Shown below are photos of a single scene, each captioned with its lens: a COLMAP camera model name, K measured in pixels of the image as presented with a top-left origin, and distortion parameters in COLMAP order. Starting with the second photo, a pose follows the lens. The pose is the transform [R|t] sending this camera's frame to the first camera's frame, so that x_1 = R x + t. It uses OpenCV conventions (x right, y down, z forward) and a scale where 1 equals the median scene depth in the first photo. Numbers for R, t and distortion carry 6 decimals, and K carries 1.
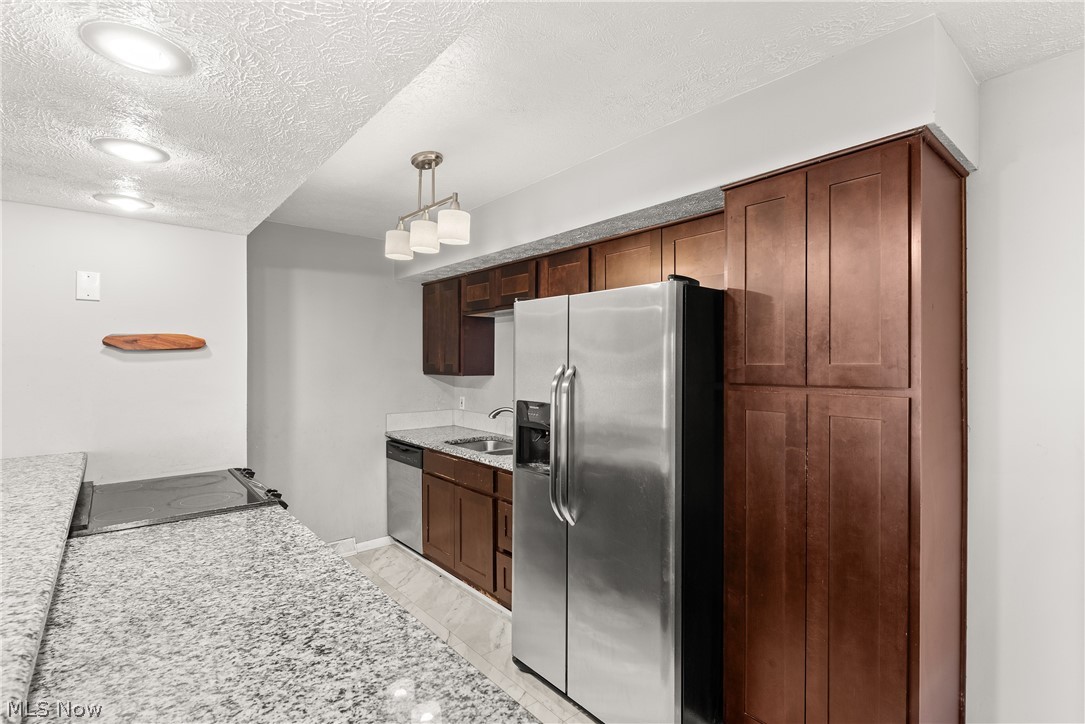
lens RADIAL K [[511.2, 0, 539.4], [0, 511.2, 363.8], [0, 0, 1]] dist [0.002320, -0.002487]
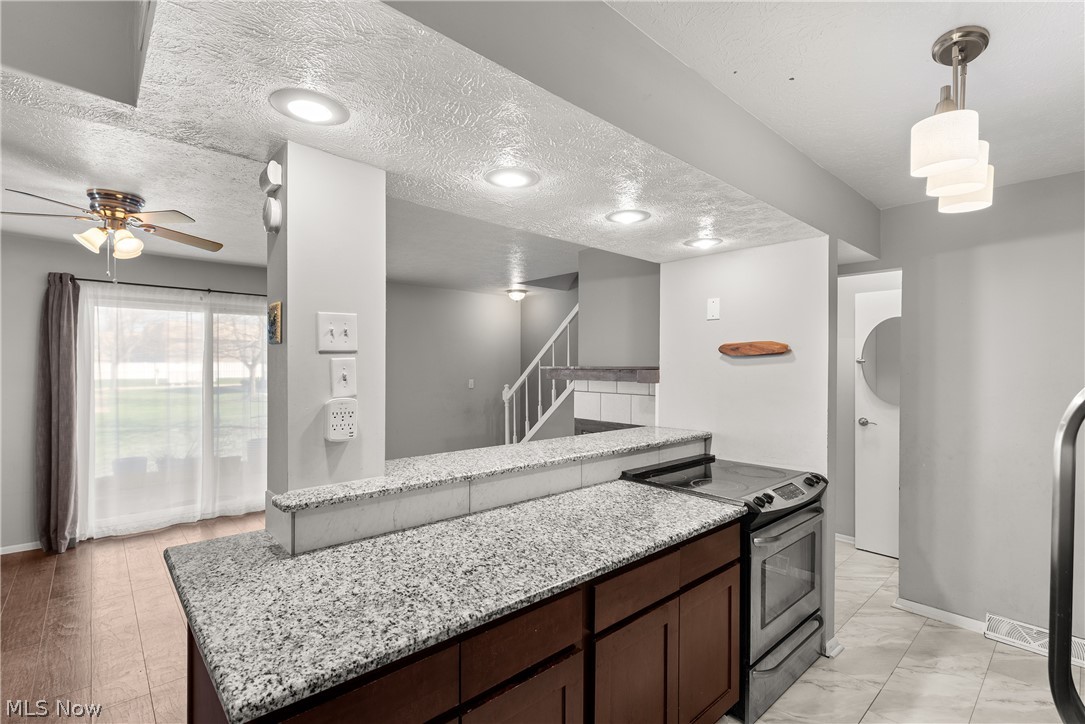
lens RADIAL K [[493.3, 0, 536.3], [0, 493.3, 368.1], [0, 0, 1]] dist [0.009703, -0.001614]
pose [[0.029624, 0.006281, -0.999541, 0.383003], [-0.007646, 0.999952, 0.006057, -0.001365], [0.999532, 0.007463, 0.029670, 0.472873]]
